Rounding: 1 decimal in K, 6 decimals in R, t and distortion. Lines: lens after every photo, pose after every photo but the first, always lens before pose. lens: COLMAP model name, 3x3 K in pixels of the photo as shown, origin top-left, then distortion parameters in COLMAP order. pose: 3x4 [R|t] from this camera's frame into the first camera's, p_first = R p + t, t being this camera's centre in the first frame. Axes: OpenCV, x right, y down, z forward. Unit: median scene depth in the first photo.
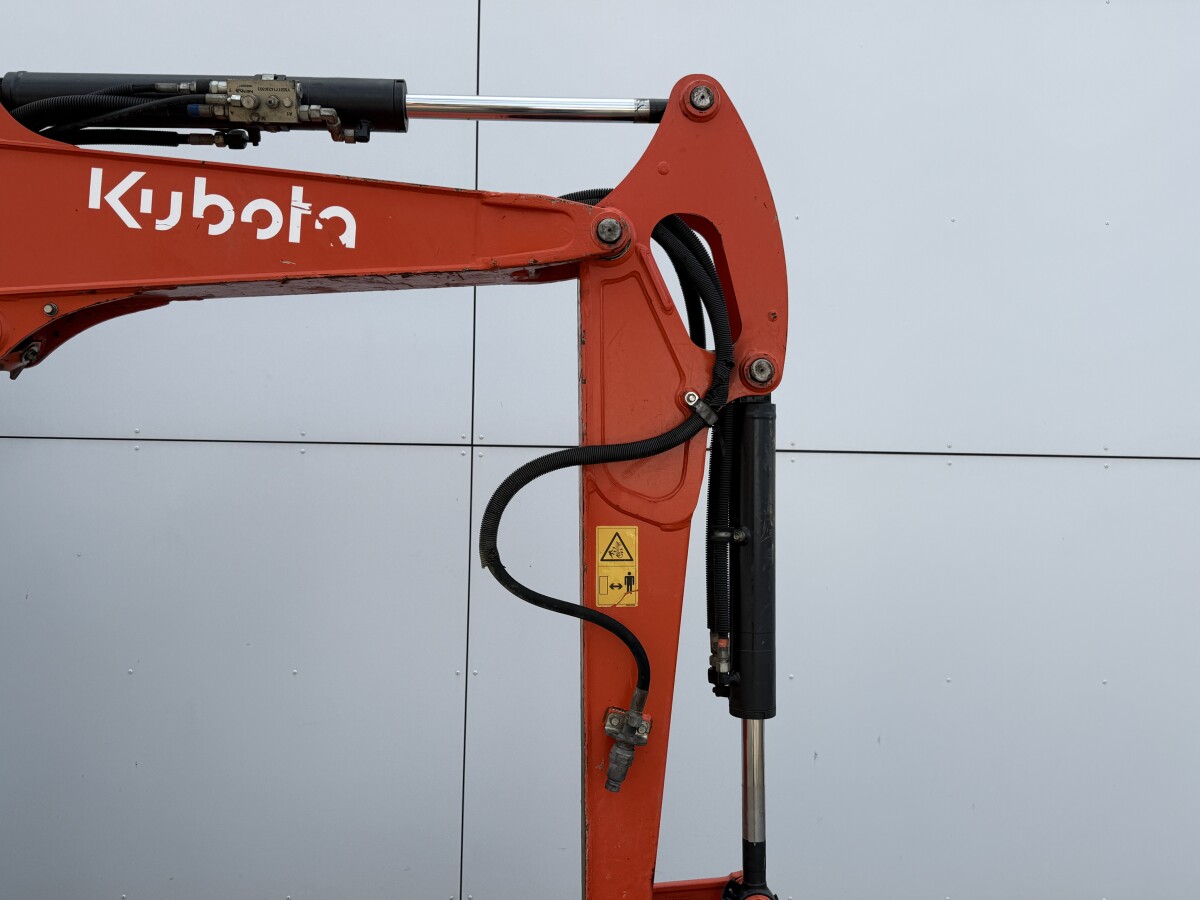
lens RADIAL K [[1088.6, 0, 607.4], [0, 1088.6, 449.3], [0, 0, 1]] dist [0.166767, -0.383654]
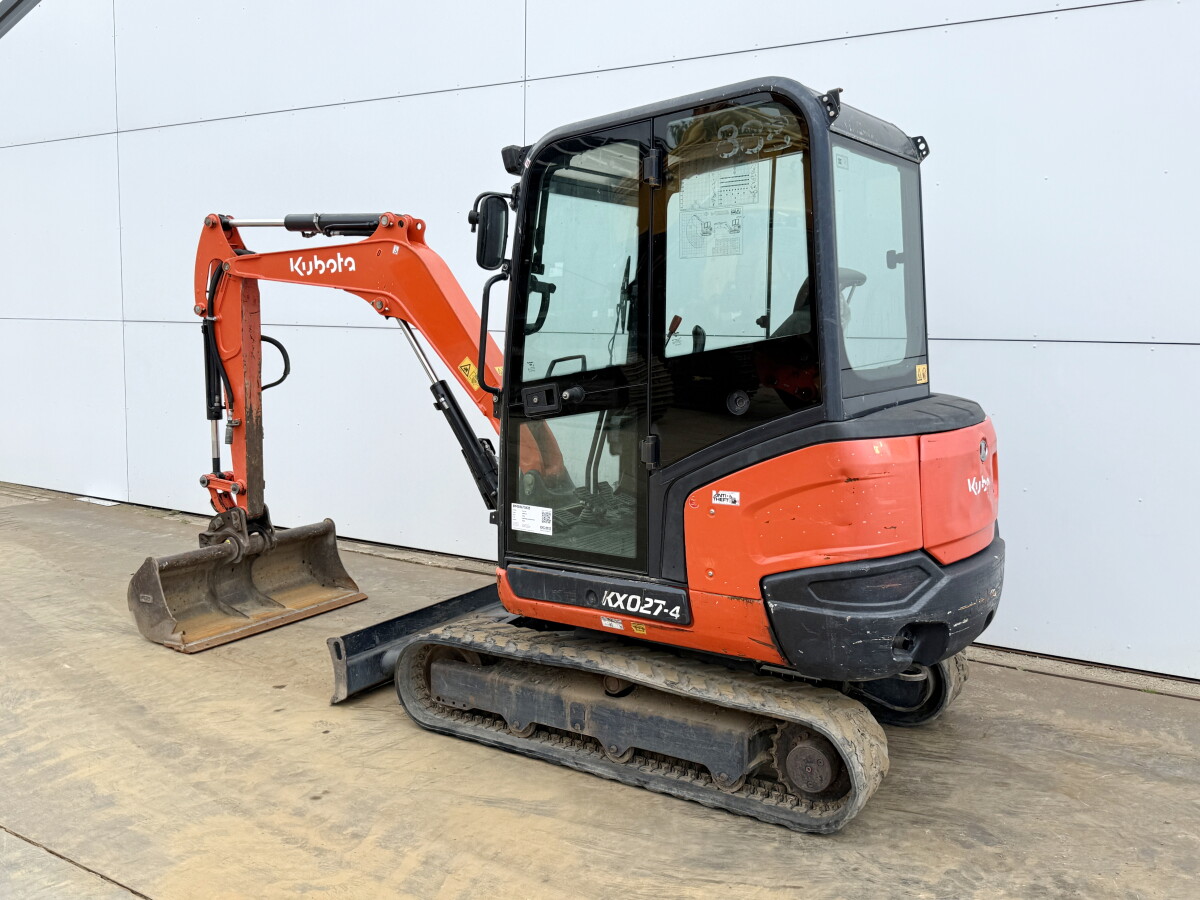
lens RADIAL K [[1067.6, 0, 602.1], [0, 1067.6, 455.7], [0, 0, 1]] dist [0.166612, -0.355046]
pose [[0.824312, 0.064346, -0.562468, -0.117801], [0.009314, 0.991844, 0.127115, -0.089748], [0.566059, -0.110021, 0.816990, -1.097938]]
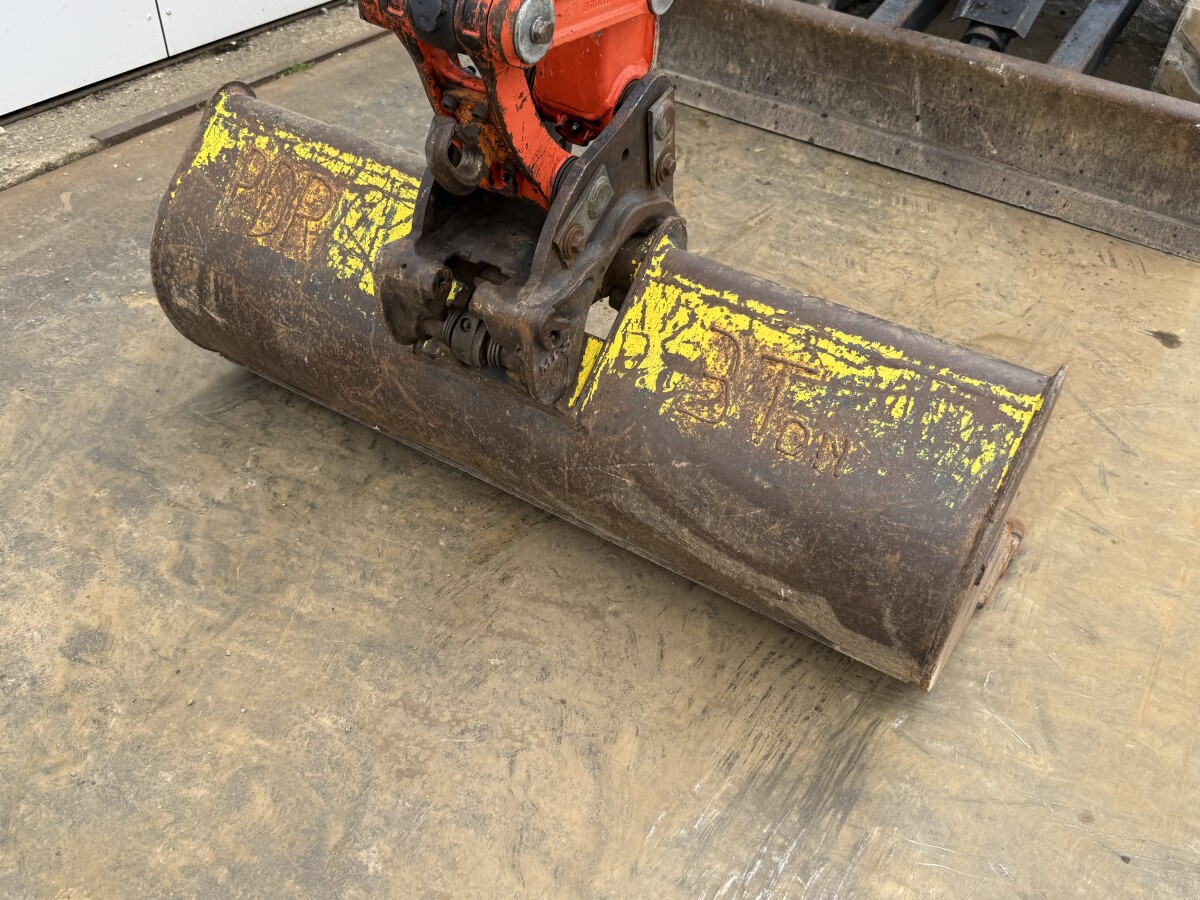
lens RADIAL K [[1066.5, 0, 599.8], [0, 1066.5, 476.7], [0, 0, 1]] dist [0.087854, -0.172826]
pose [[0.589572, -0.529745, 0.609734, -3.300817], [-0.044834, 0.732260, 0.679548, 0.186423], [-0.806471, -0.427979, 0.407970, 0.518716]]
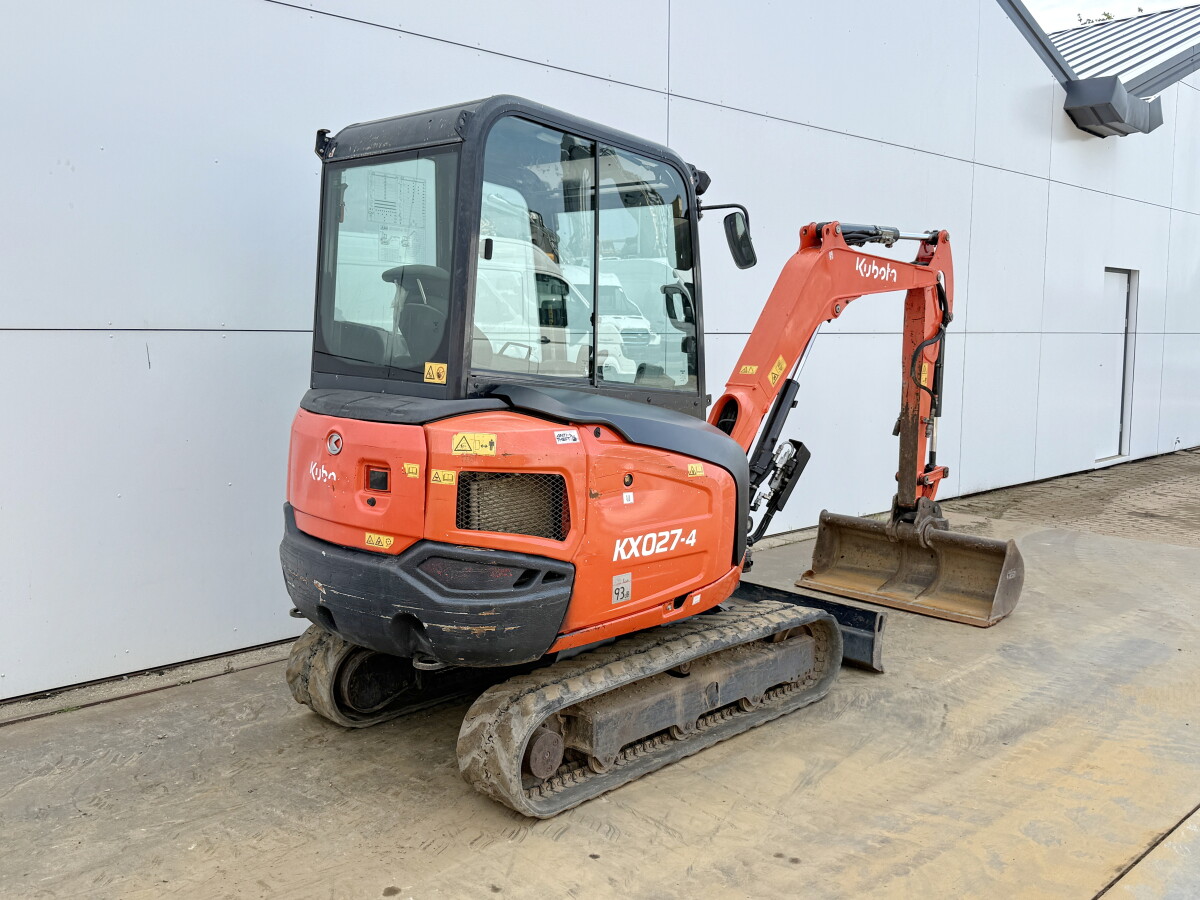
lens RADIAL K [[1079.9, 0, 601.7], [0, 1079.9, 457.8], [0, 0, 1]] dist [0.170269, -0.358028]
pose [[0.736926, -0.092592, 0.669602, -3.073503], [-0.005830, 0.989667, 0.143266, -0.122265], [-0.675948, -0.109480, 0.728772, -0.847733]]
